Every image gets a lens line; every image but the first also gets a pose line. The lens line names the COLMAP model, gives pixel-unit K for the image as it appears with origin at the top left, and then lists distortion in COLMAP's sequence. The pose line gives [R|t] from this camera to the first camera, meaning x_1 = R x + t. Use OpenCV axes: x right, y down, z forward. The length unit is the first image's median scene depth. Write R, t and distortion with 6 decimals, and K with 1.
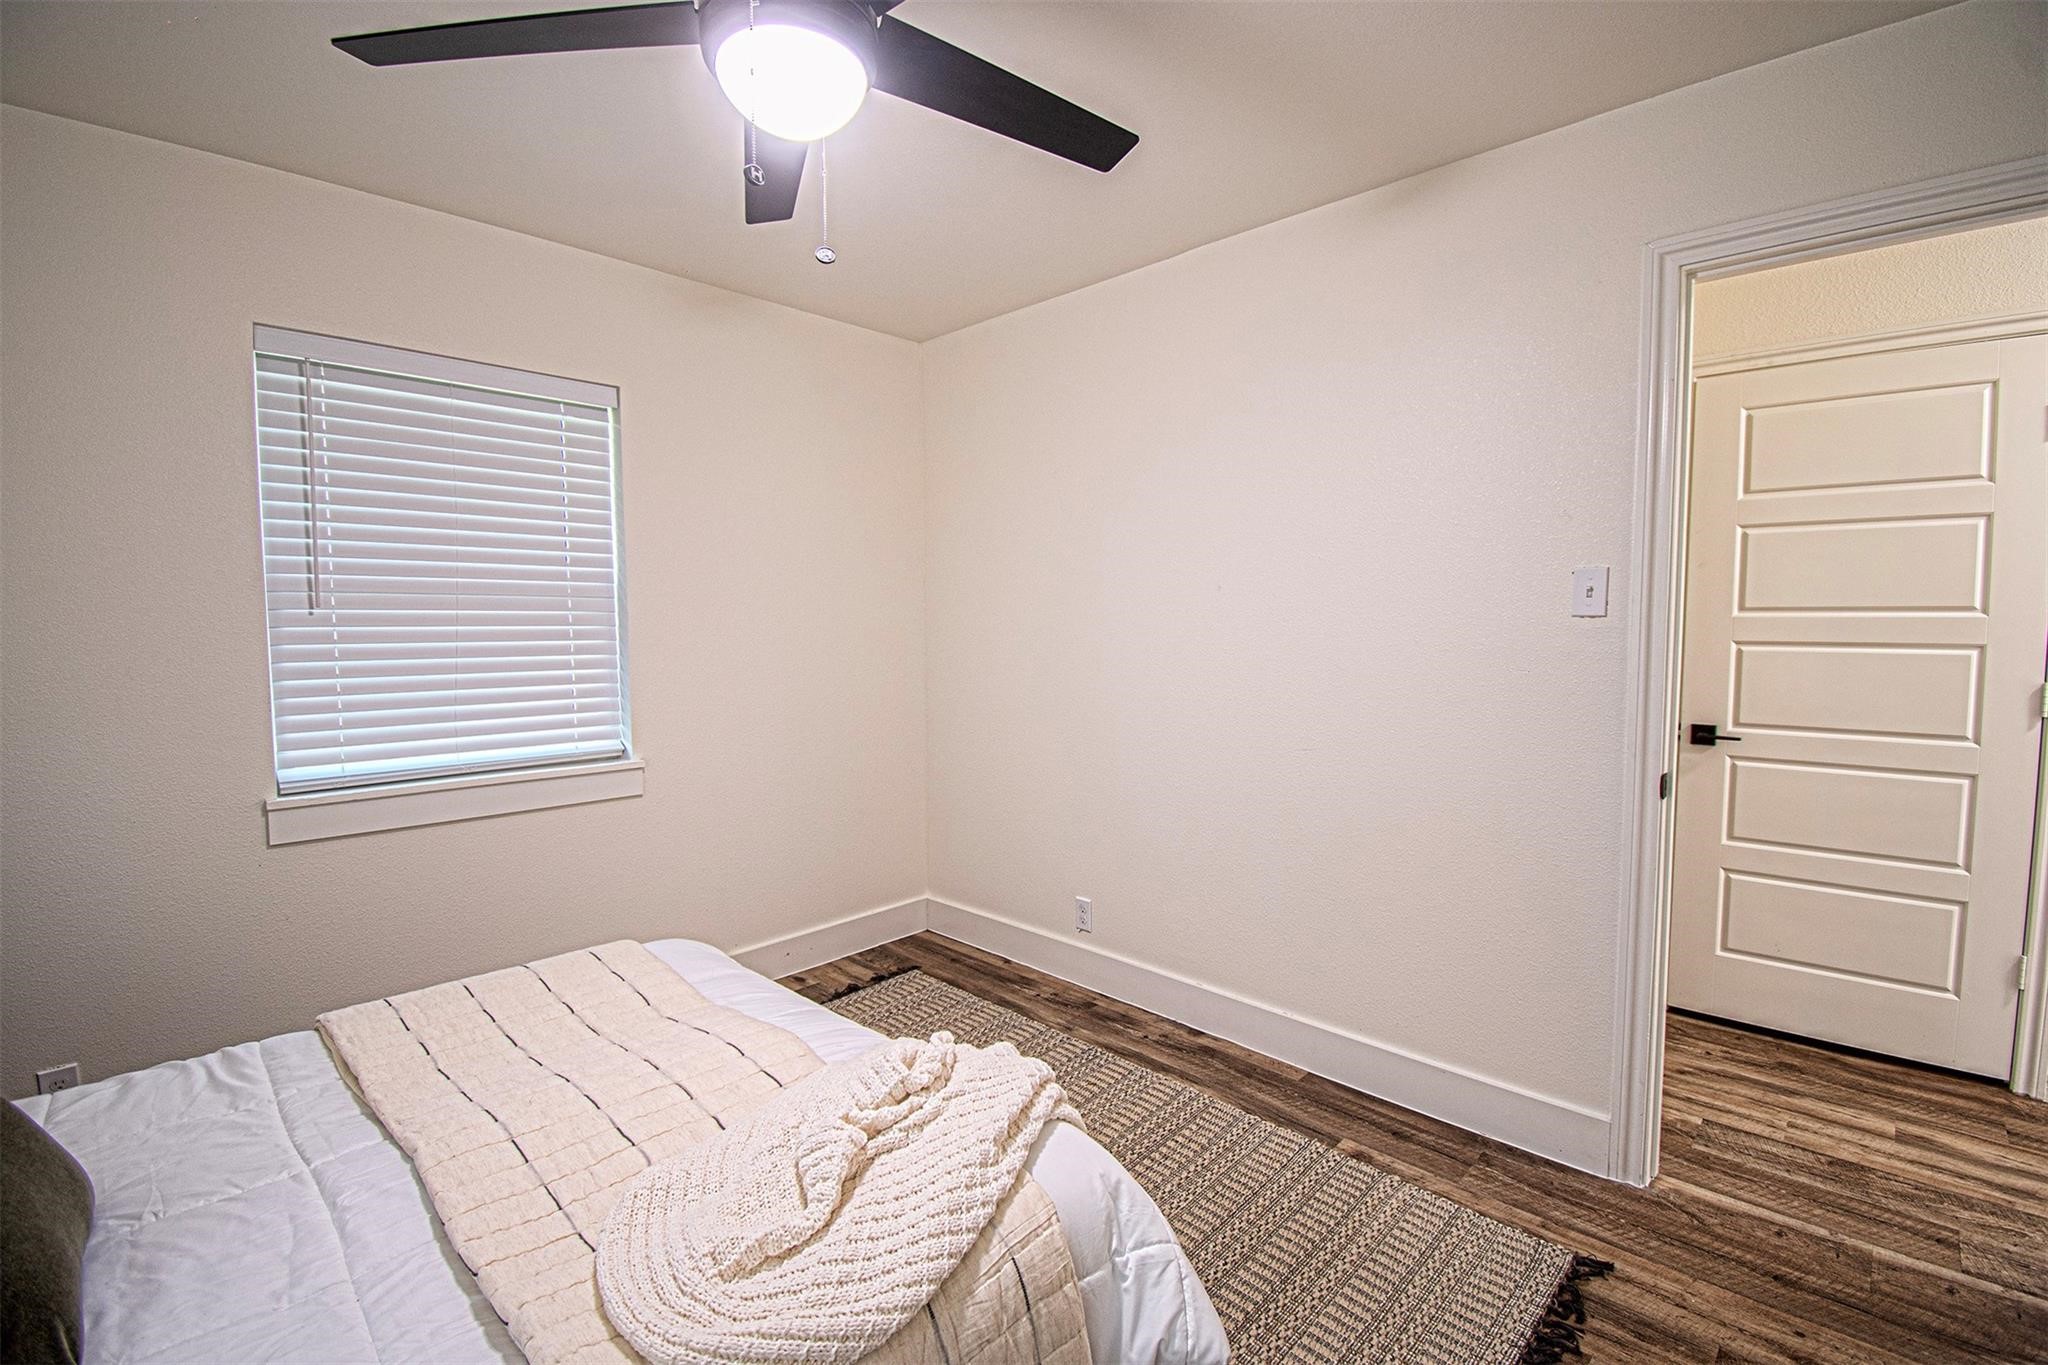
lens RADIAL K [[891.5, 0, 1010.9], [0, 891.5, 677.7], [0, 0, 1]] dist [0.000518, -0.000266]
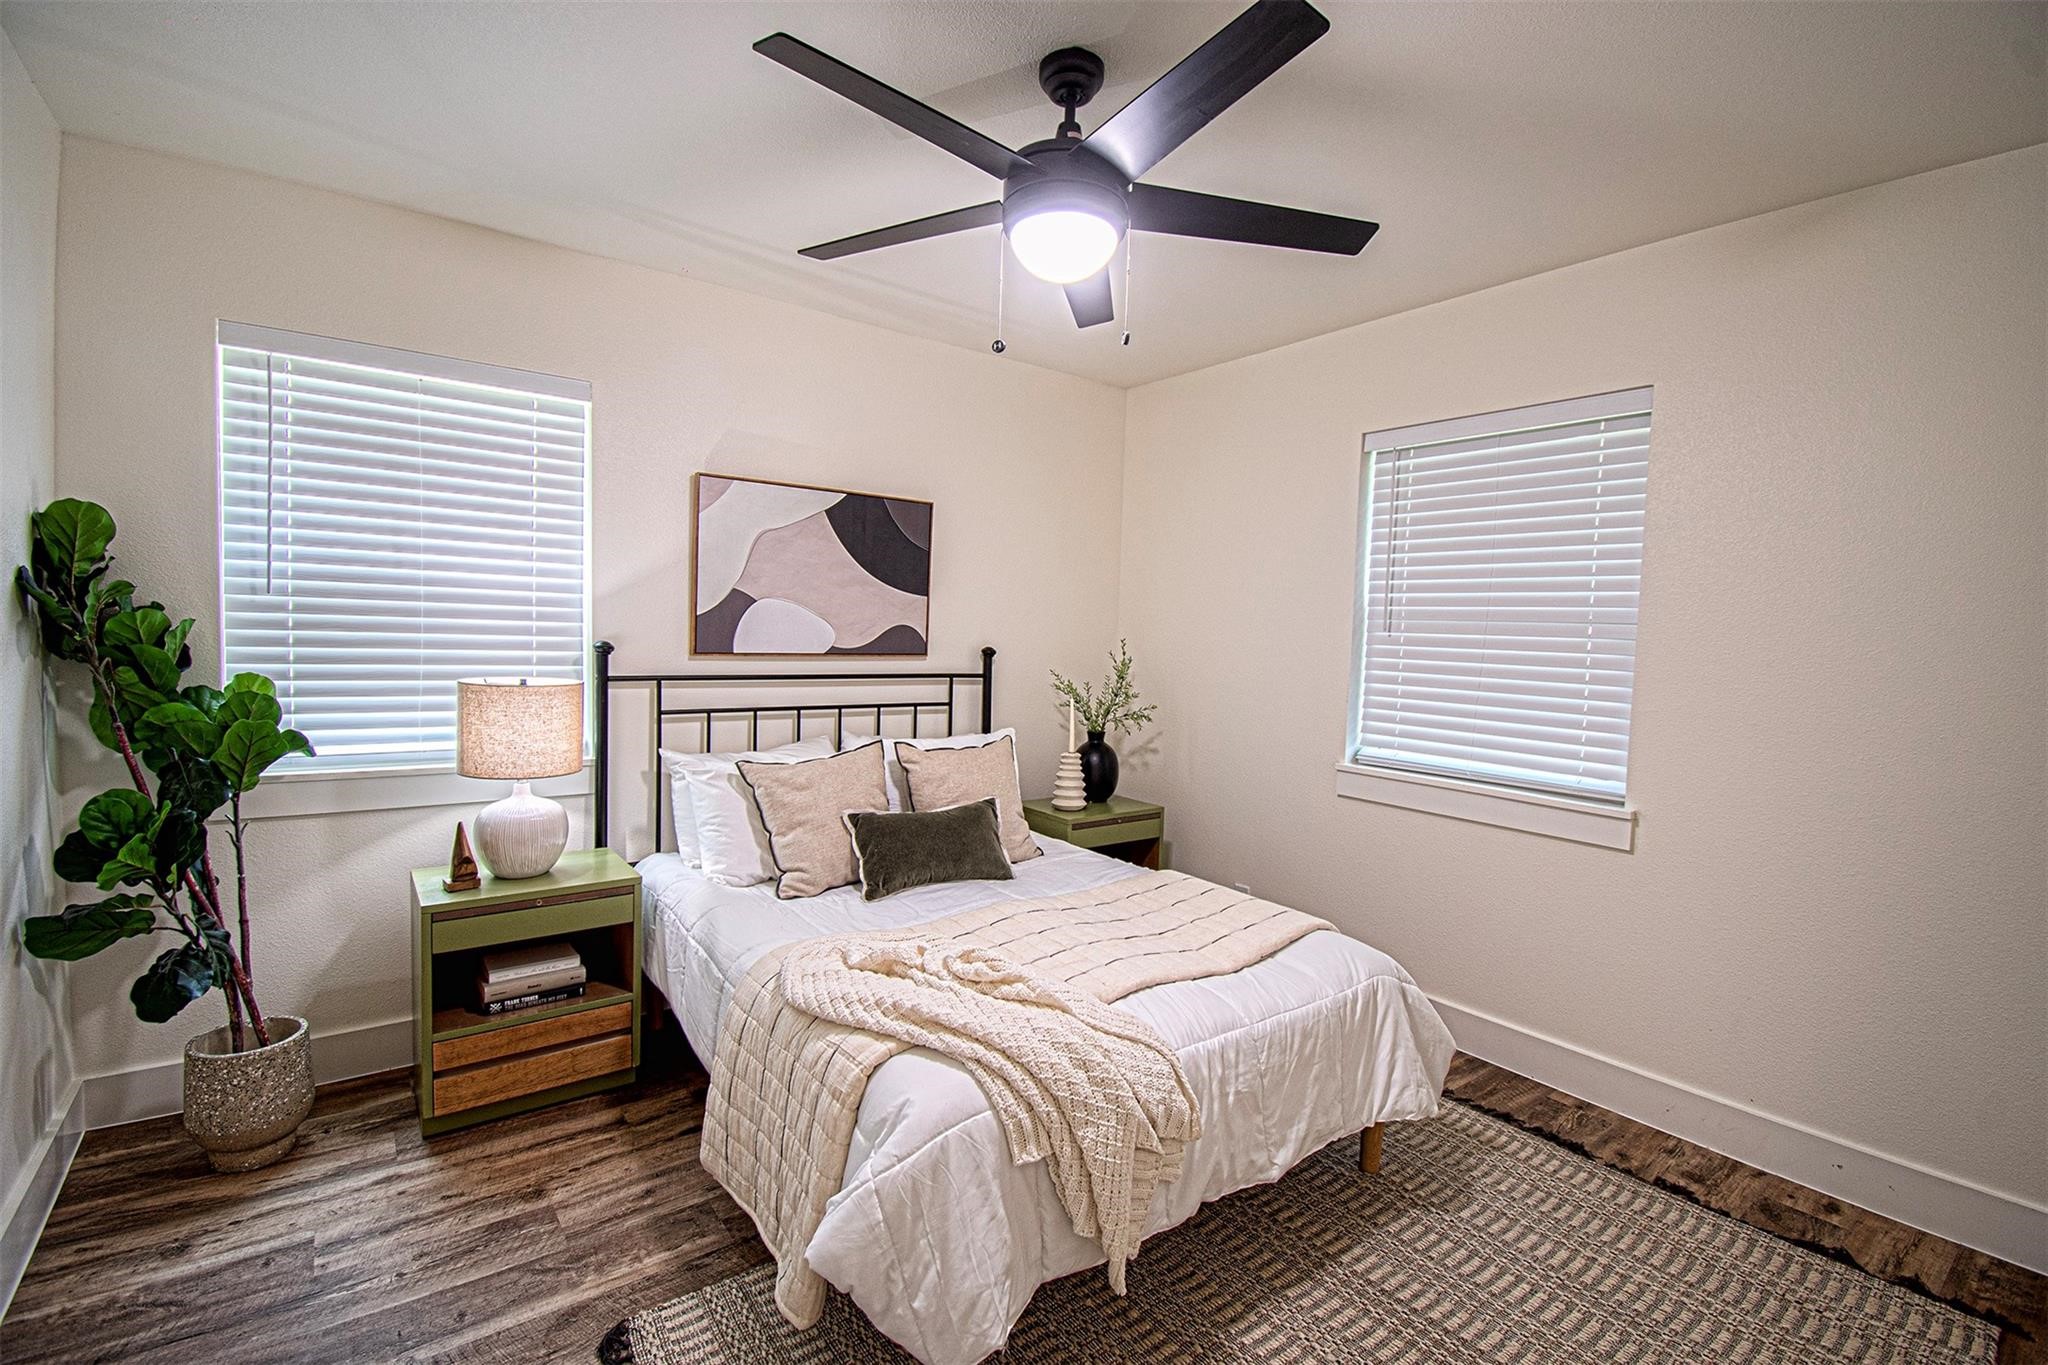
lens RADIAL K [[891.5, 0, 1010.9], [0, 891.5, 677.7], [0, 0, 1]] dist [0.000518, -0.000266]
pose [[-0.120225, 0.052959, -0.991333, 0.585219], [-0.095871, 0.993289, 0.064690, -0.039503], [0.988107, 0.102818, -0.114341, 0.561743]]
